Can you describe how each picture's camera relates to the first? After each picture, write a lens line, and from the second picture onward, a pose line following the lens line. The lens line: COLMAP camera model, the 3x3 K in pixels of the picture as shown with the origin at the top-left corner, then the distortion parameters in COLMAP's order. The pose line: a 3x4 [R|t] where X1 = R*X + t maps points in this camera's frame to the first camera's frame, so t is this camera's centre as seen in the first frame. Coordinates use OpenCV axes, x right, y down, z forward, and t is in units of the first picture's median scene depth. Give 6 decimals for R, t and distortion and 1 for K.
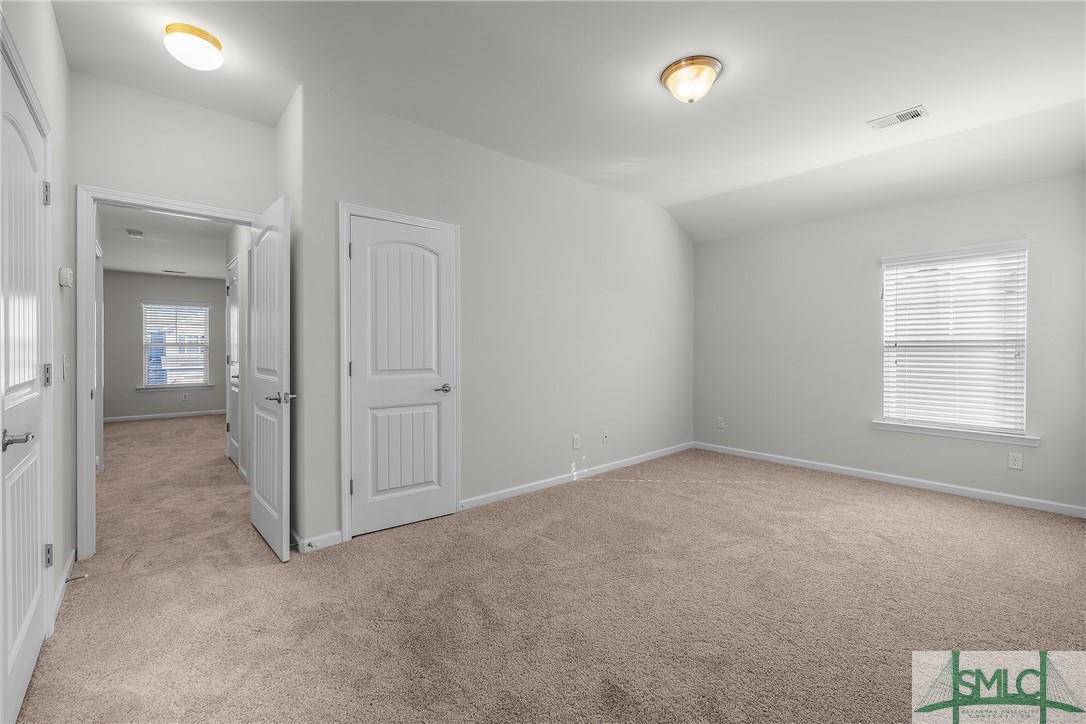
lens RADIAL K [[461.5, 0, 533.8], [0, 461.5, 351.3], [0, 0, 1]] dist [-0.002338, -0.000082]
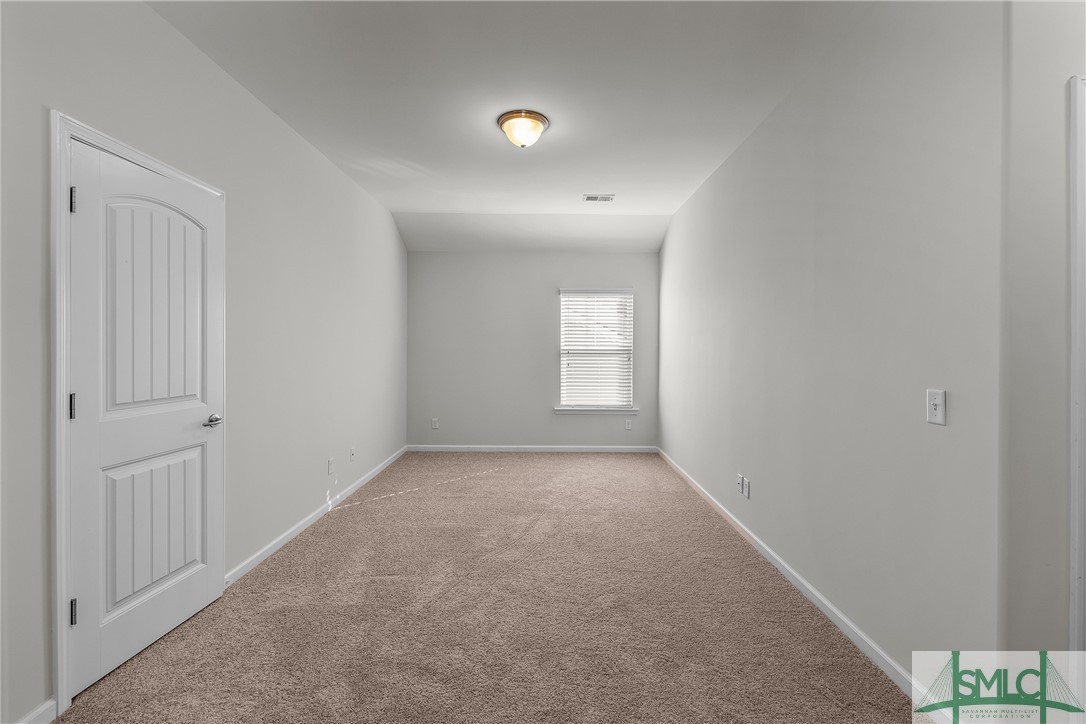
lens RADIAL K [[466.1, 0, 549.7], [0, 466.1, 347.8], [0, 0, 1]] dist [-0.000146, 0.000658]
pose [[0.653001, 0.001580, 0.757356, -0.397382], [0.002185, 0.999990, -0.003970, -0.027183], [-0.757354, 0.004247, 0.652991, 0.151855]]
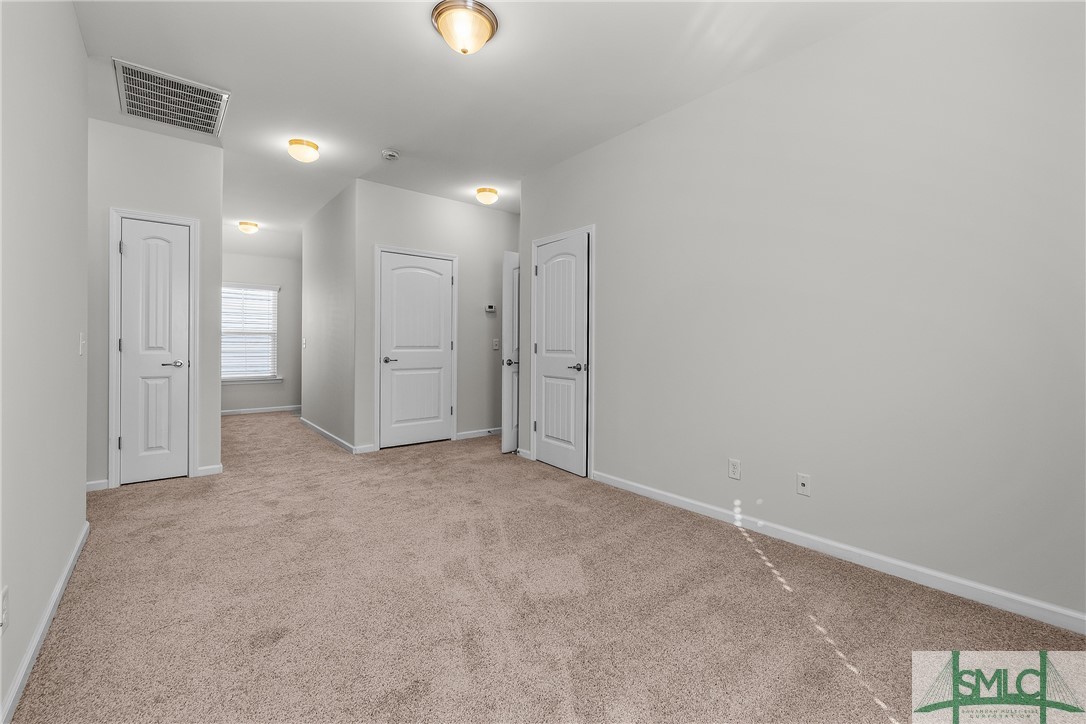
lens RADIAL K [[466.1, 0, 549.7], [0, 466.1, 347.8], [0, 0, 1]] dist [-0.000146, 0.000658]
pose [[-0.027881, 0.001262, -0.999610, 1.013627], [-0.014212, 0.999898, 0.001658, 0.029311], [0.999510, 0.014252, -0.027860, 0.969456]]
